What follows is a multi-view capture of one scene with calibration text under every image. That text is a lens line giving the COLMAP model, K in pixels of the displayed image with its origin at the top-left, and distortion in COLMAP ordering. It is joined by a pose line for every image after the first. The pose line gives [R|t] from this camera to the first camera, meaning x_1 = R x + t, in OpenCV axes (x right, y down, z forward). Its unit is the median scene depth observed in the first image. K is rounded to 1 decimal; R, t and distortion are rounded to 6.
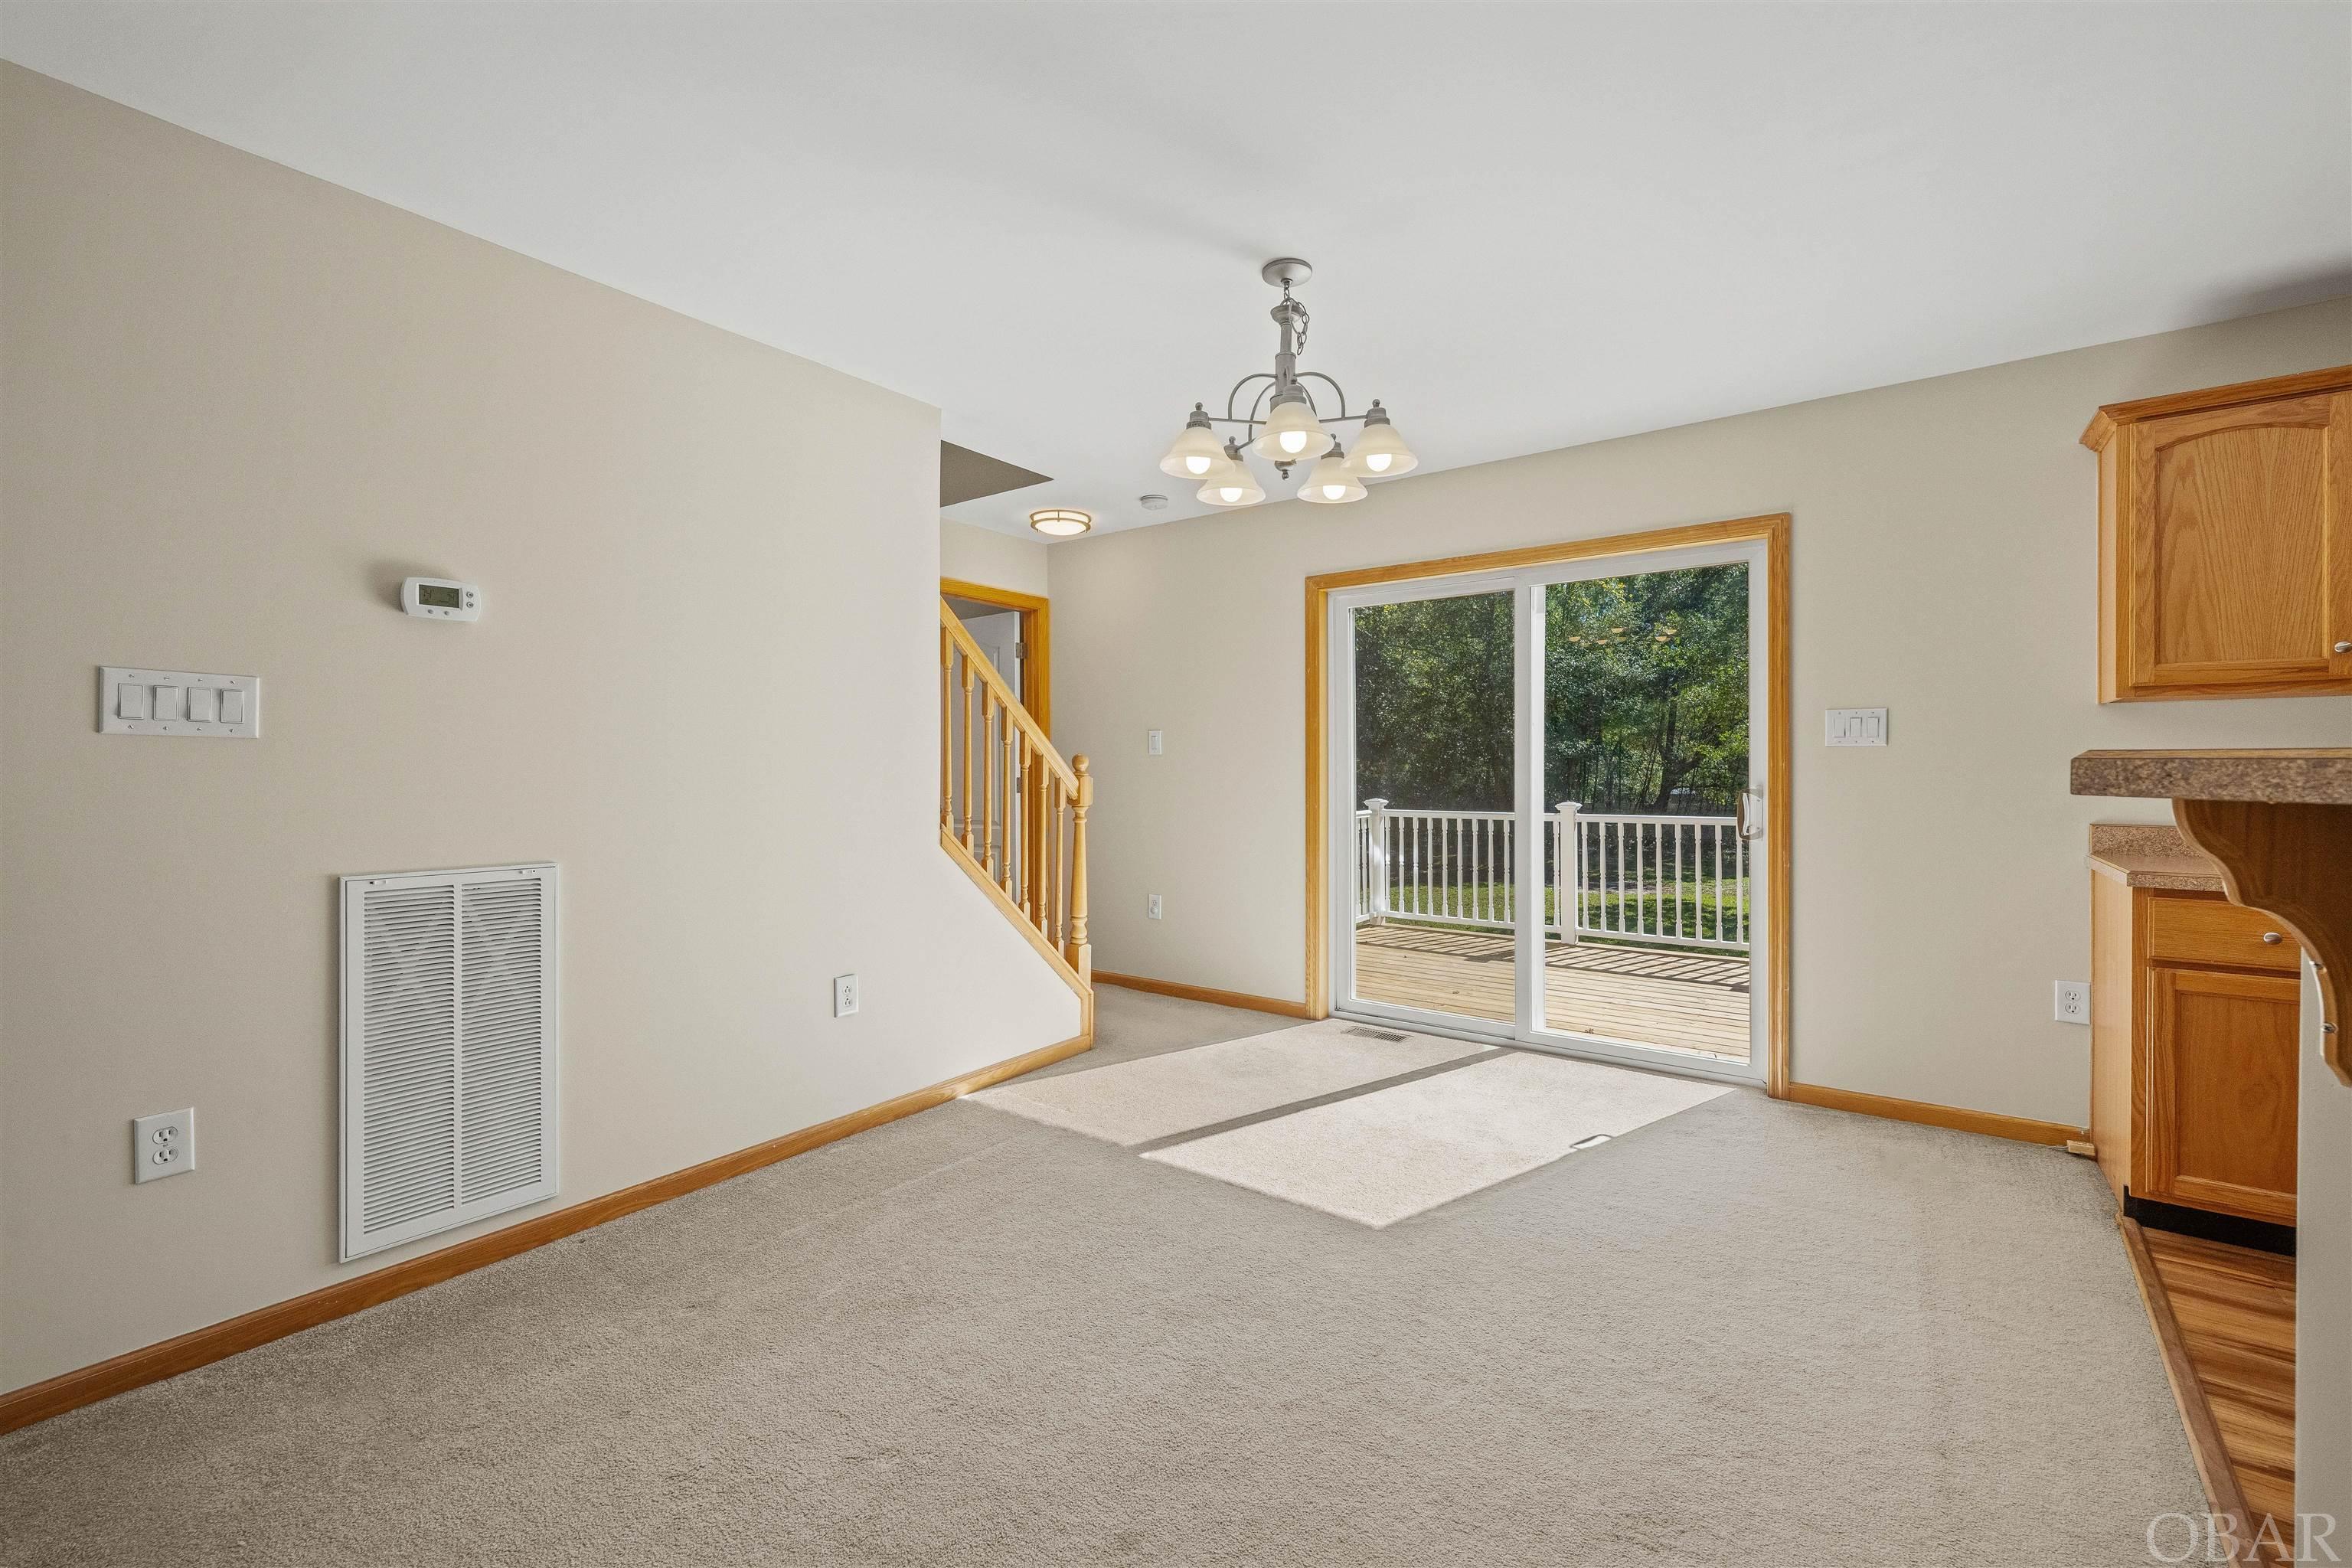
lens RADIAL K [[963.5, 0, 1183.0], [0, 963.5, 774.9], [0, 0, 1]] dist [-0.001003, -0.000002]
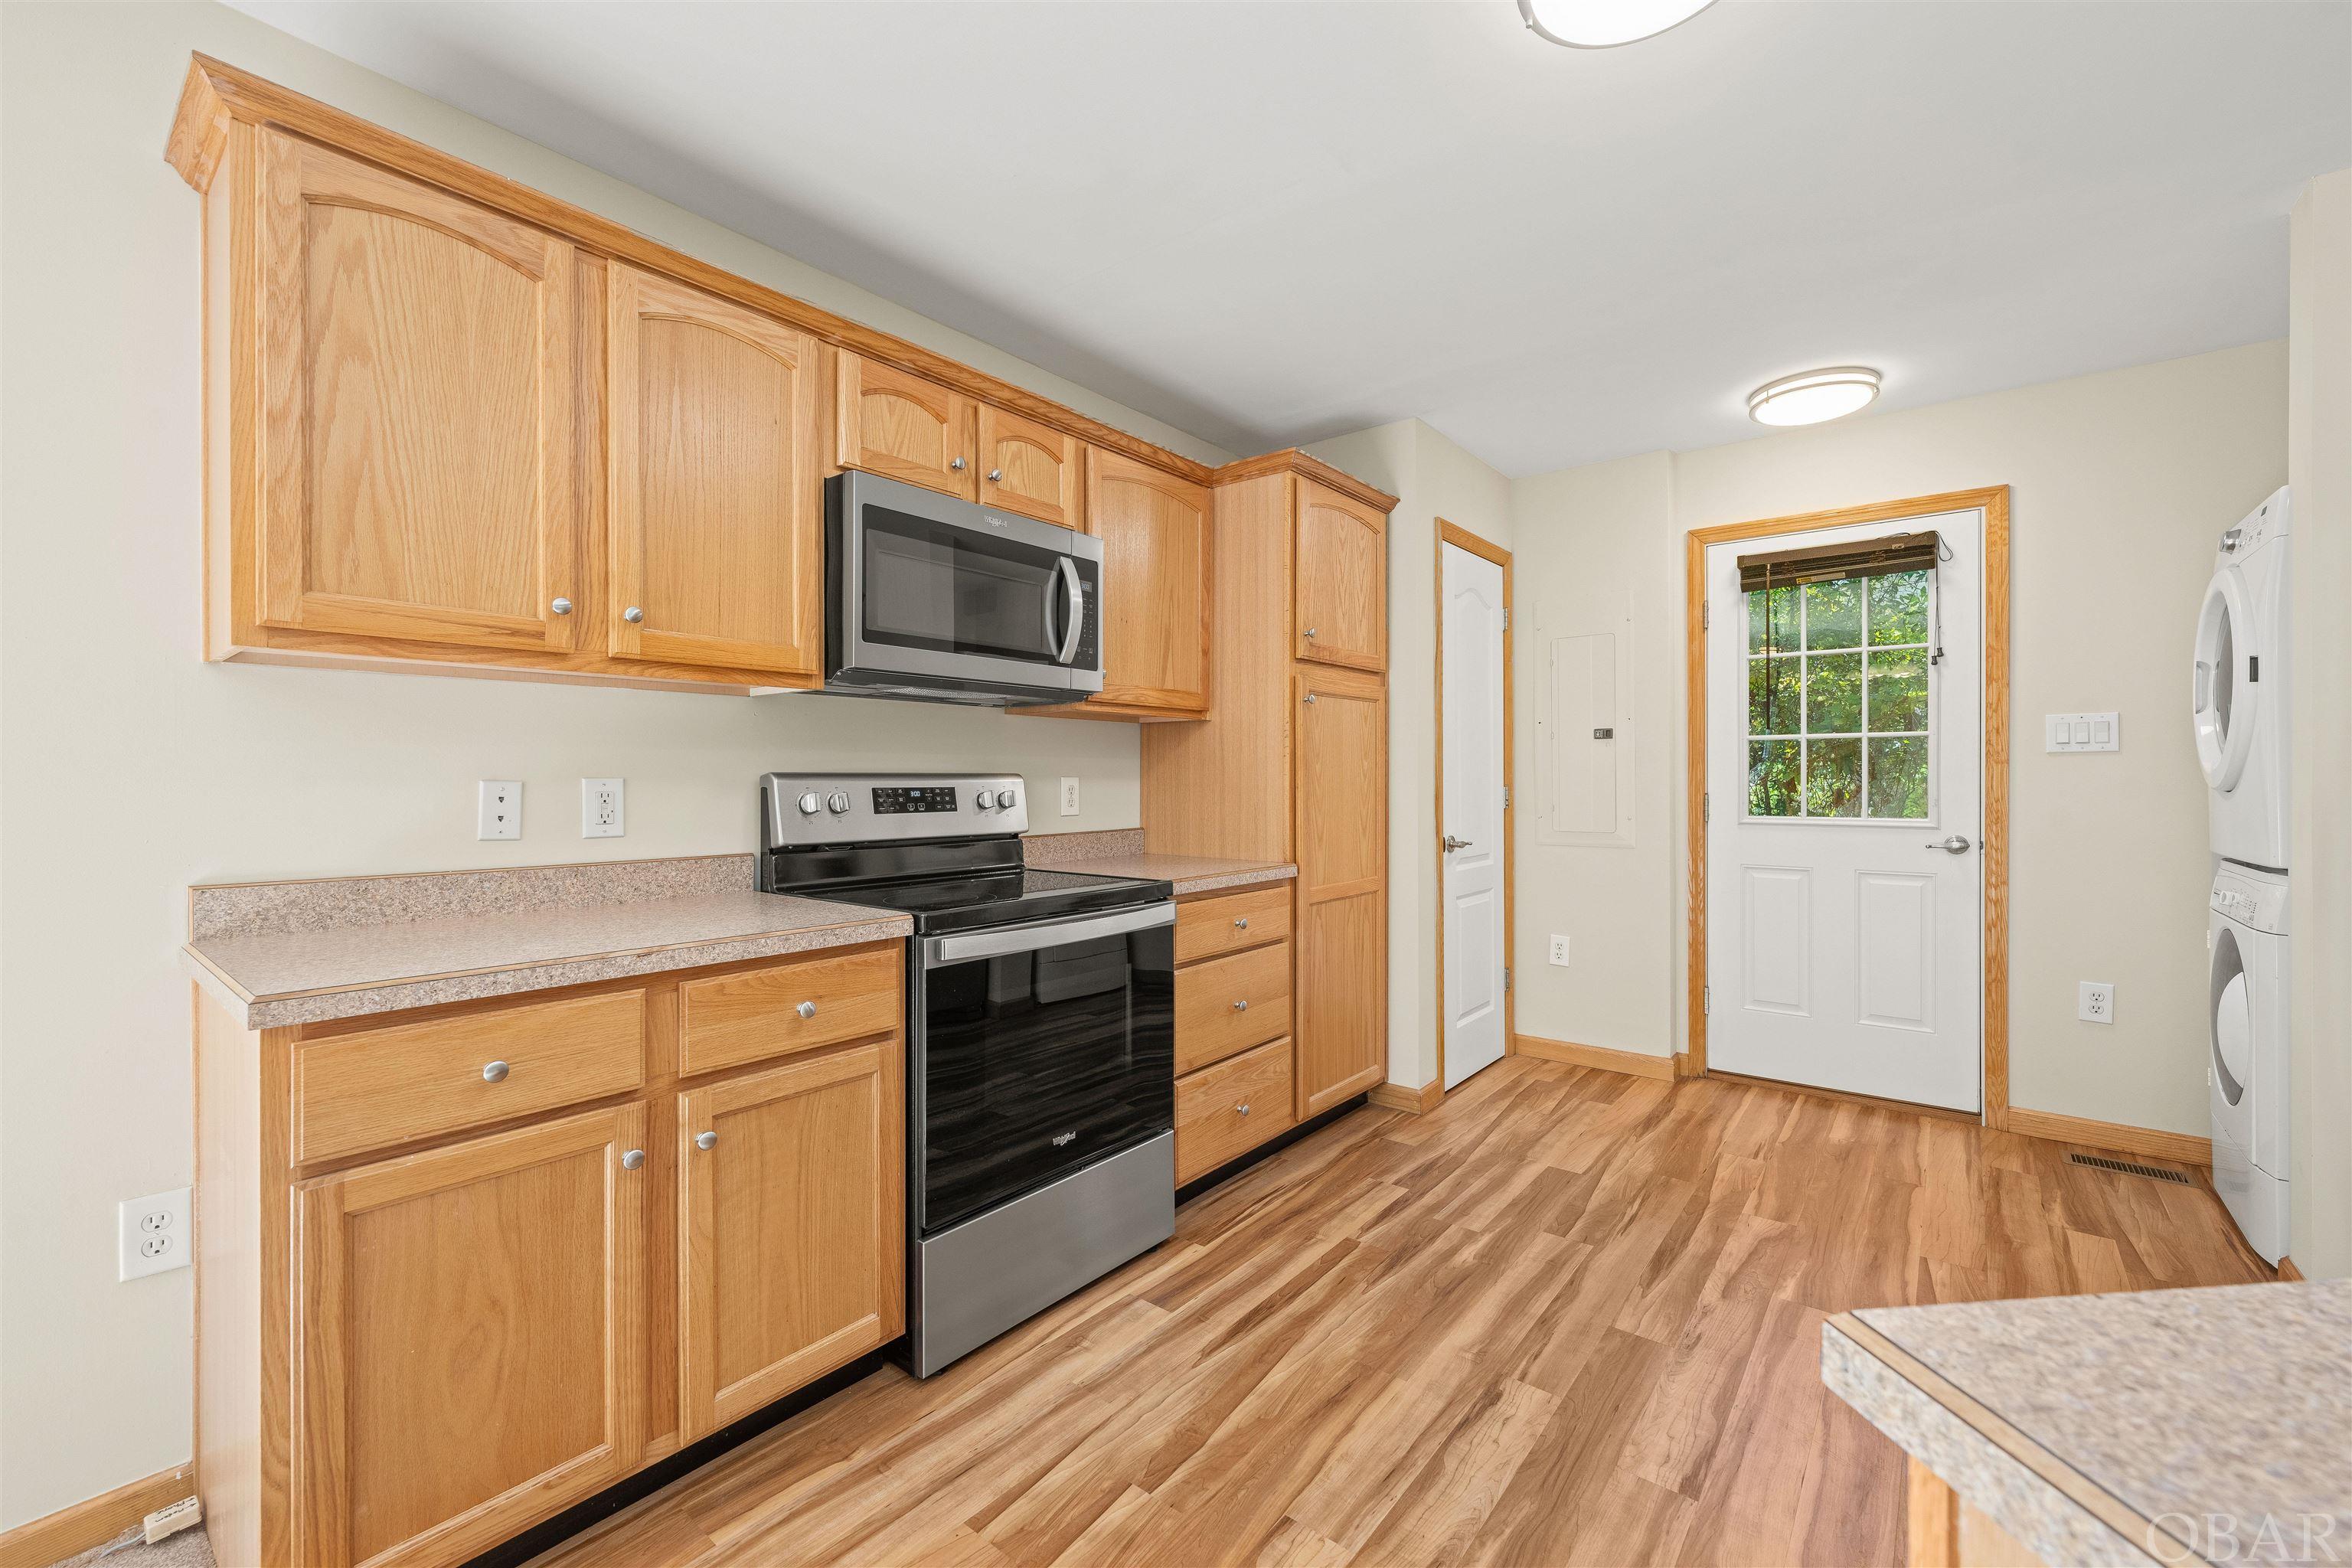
lens RADIAL K [[963.5, 0, 1178.2], [0, 963.5, 777.9], [0, 0, 1]] dist [-0.001003, -0.000002]
pose [[0.046857, 0.001290, 0.998901, 0.448616], [0.007316, 0.999972, -0.001635, -0.003985], [-0.998875, 0.007385, 0.046847, 0.440771]]
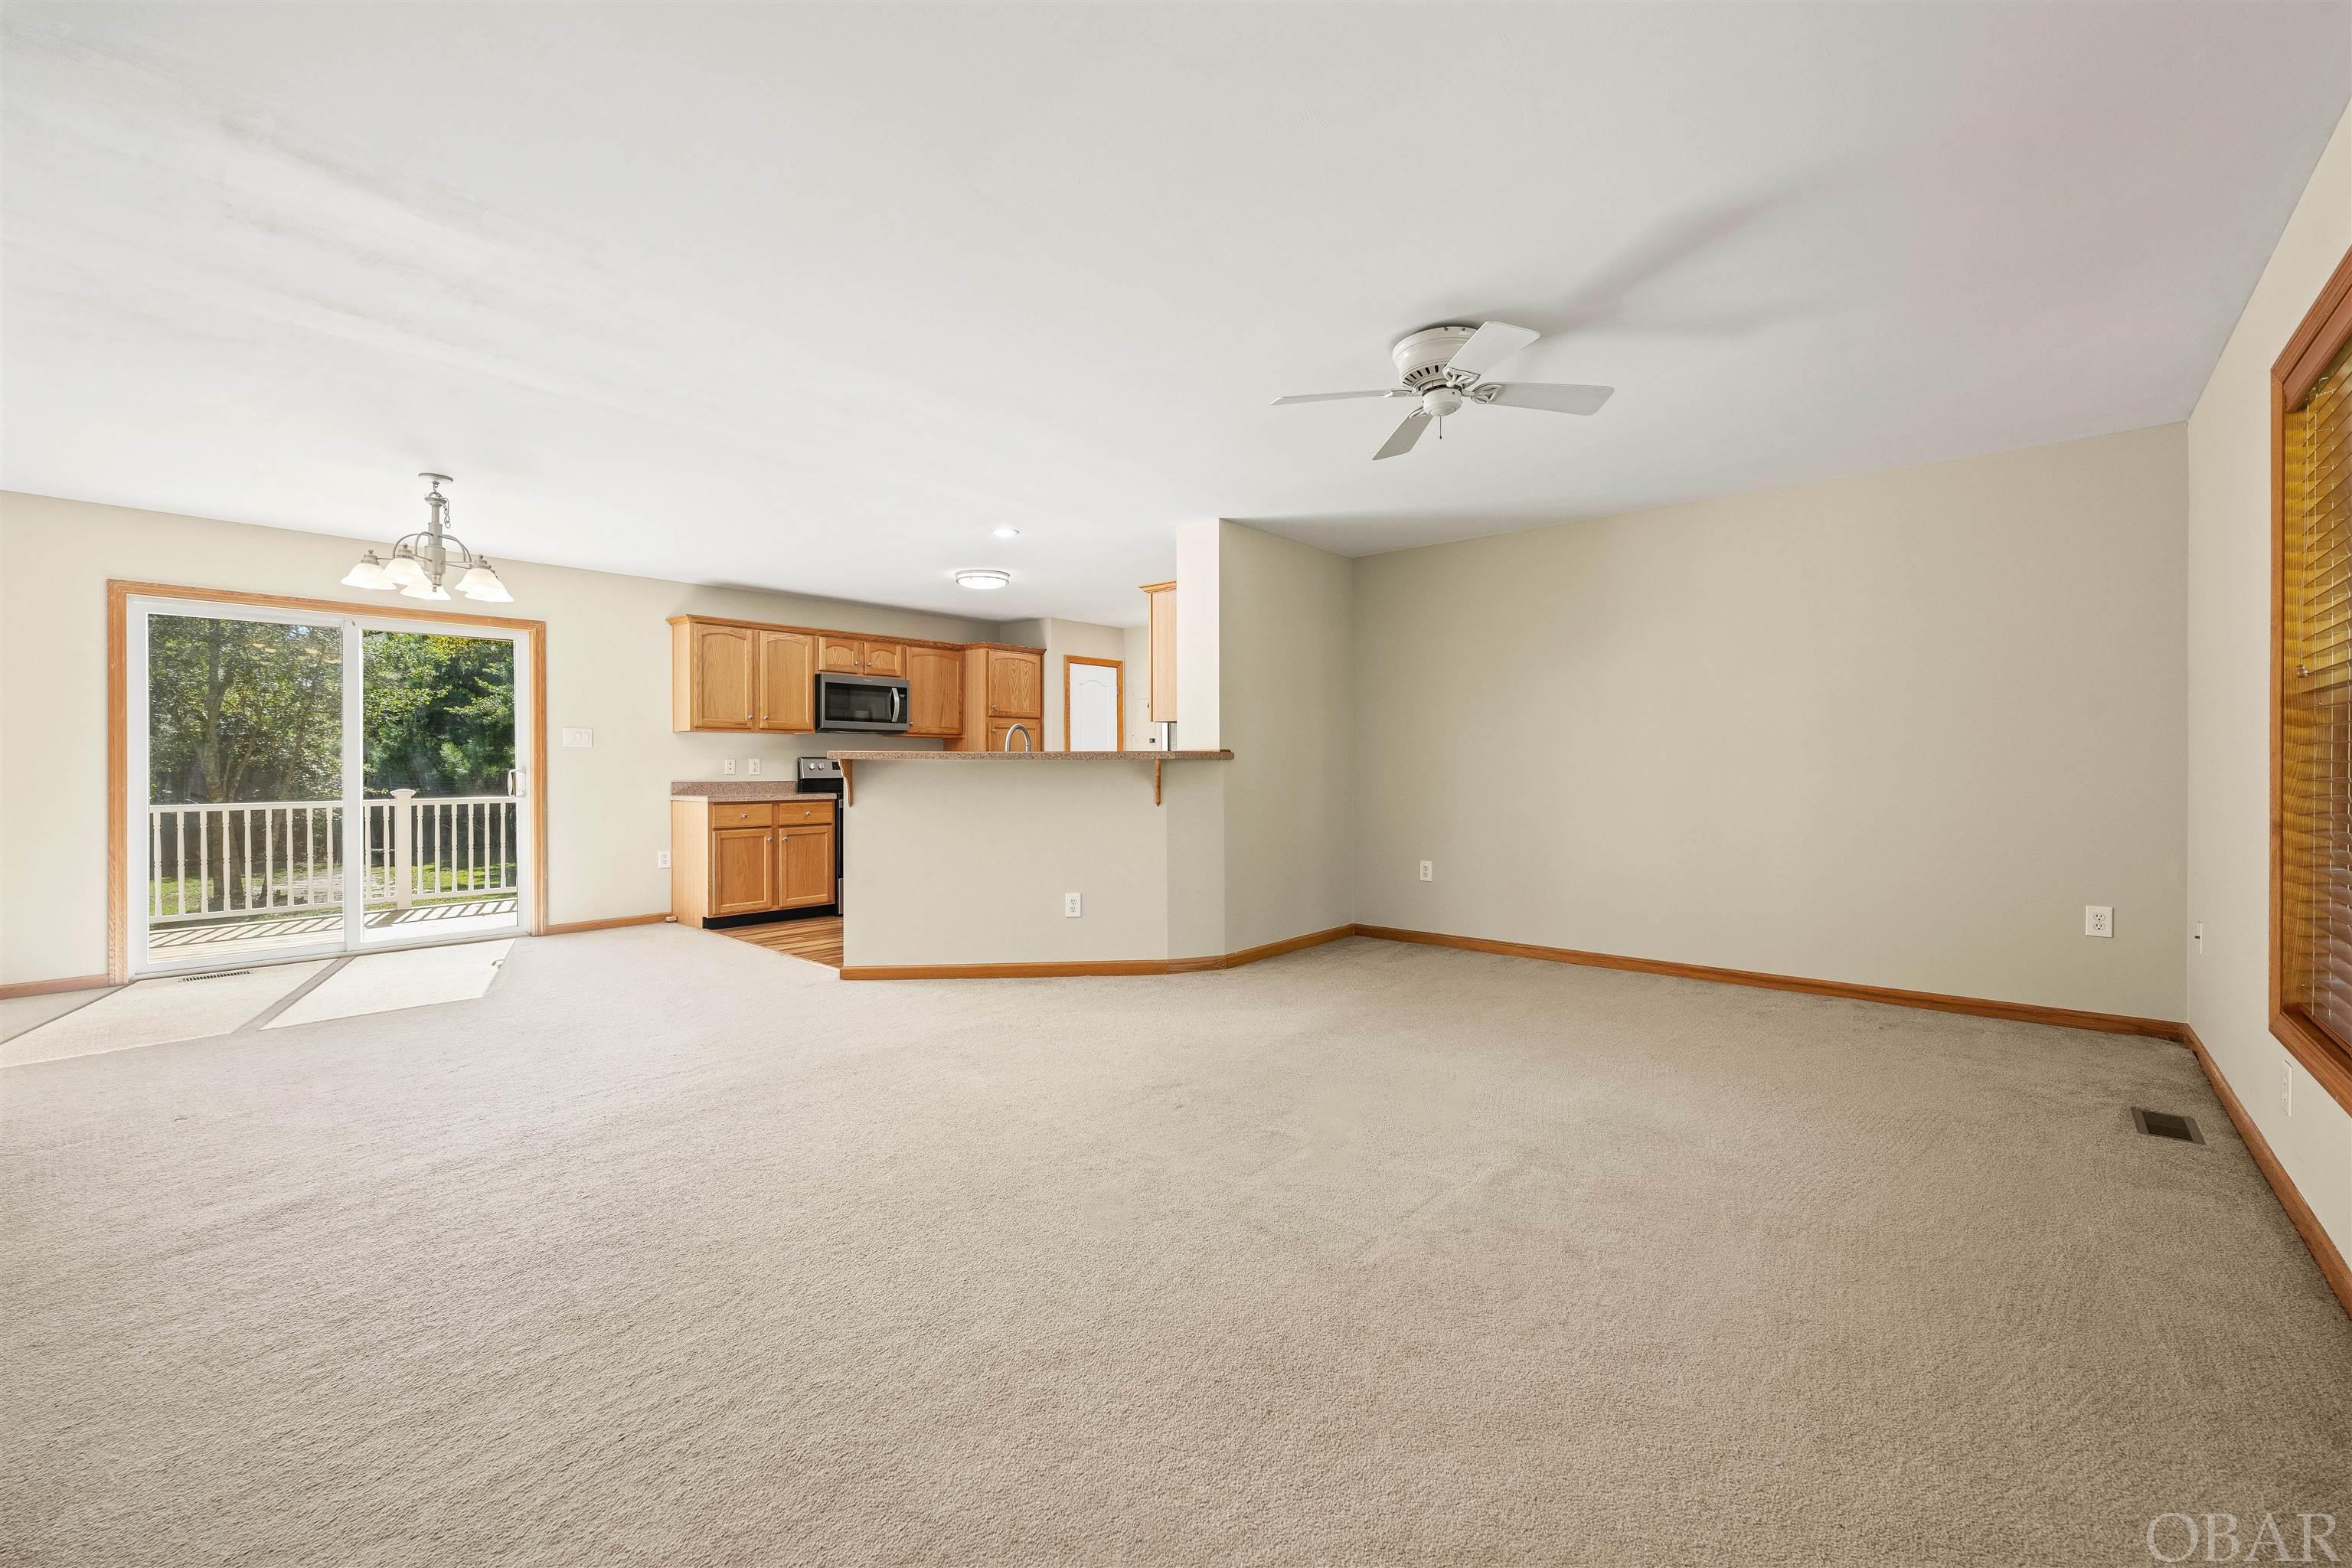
lens RADIAL K [[963.5, 0, 1180.2], [0, 963.5, 769.4], [0, 0, 1]] dist [-0.001003, -0.000002]
pose [[0.083454, -0.002085, 0.996509, -1.342603], [0.008410, 0.999964, 0.001388, 0.027553], [-0.996476, 0.008265, 0.083468, -0.455126]]
